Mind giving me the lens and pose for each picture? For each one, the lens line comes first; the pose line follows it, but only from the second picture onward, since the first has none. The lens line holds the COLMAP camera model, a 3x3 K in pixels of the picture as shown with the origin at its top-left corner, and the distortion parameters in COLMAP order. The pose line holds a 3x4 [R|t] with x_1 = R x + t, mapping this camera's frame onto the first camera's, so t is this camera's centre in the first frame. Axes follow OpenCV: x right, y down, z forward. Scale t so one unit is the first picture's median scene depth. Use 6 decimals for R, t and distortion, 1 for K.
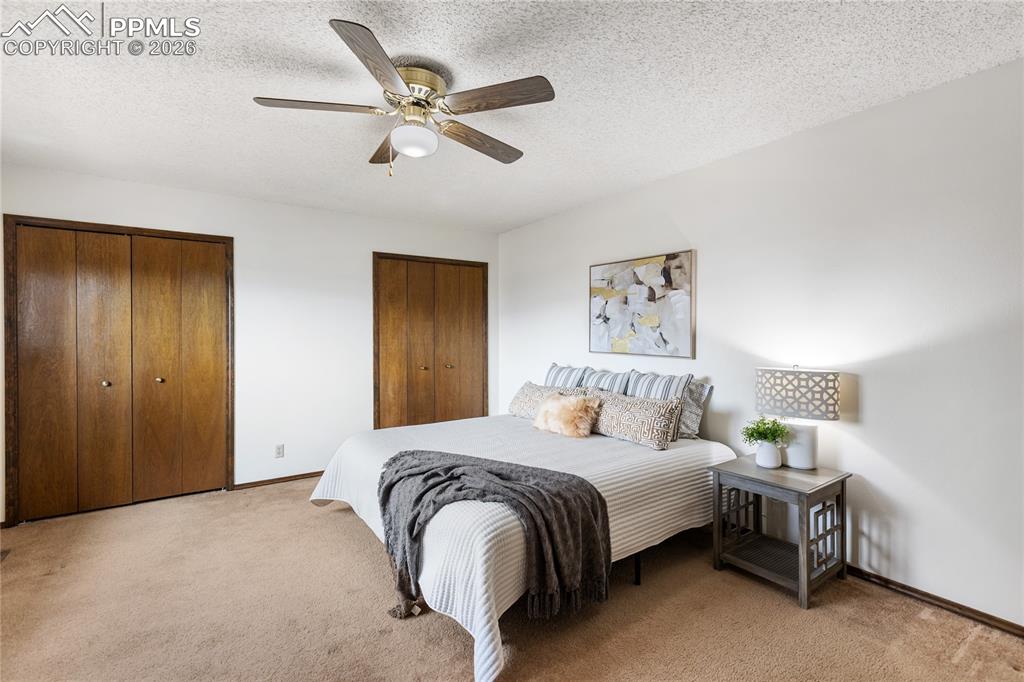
lens RADIAL K [[466.8, 0, 504.9], [0, 466.8, 334.9], [0, 0, 1]] dist [-0.000459, -0.000687]
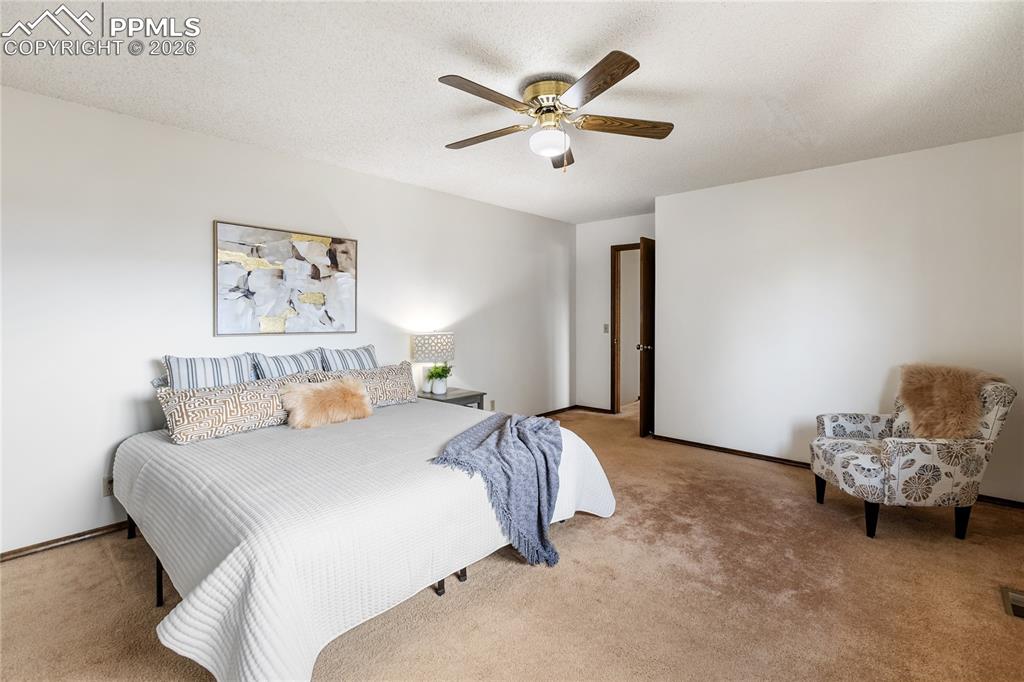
lens RADIAL K [[466.8, 0, 504.7], [0, 466.8, 333.8], [0, 0, 1]] dist [-0.000459, -0.000687]
pose [[-0.247529, -0.044241, 0.967870, -0.793111], [0.000064, 0.998956, 0.045678, -0.000213], [-0.968880, 0.011368, -0.247268, 0.877225]]
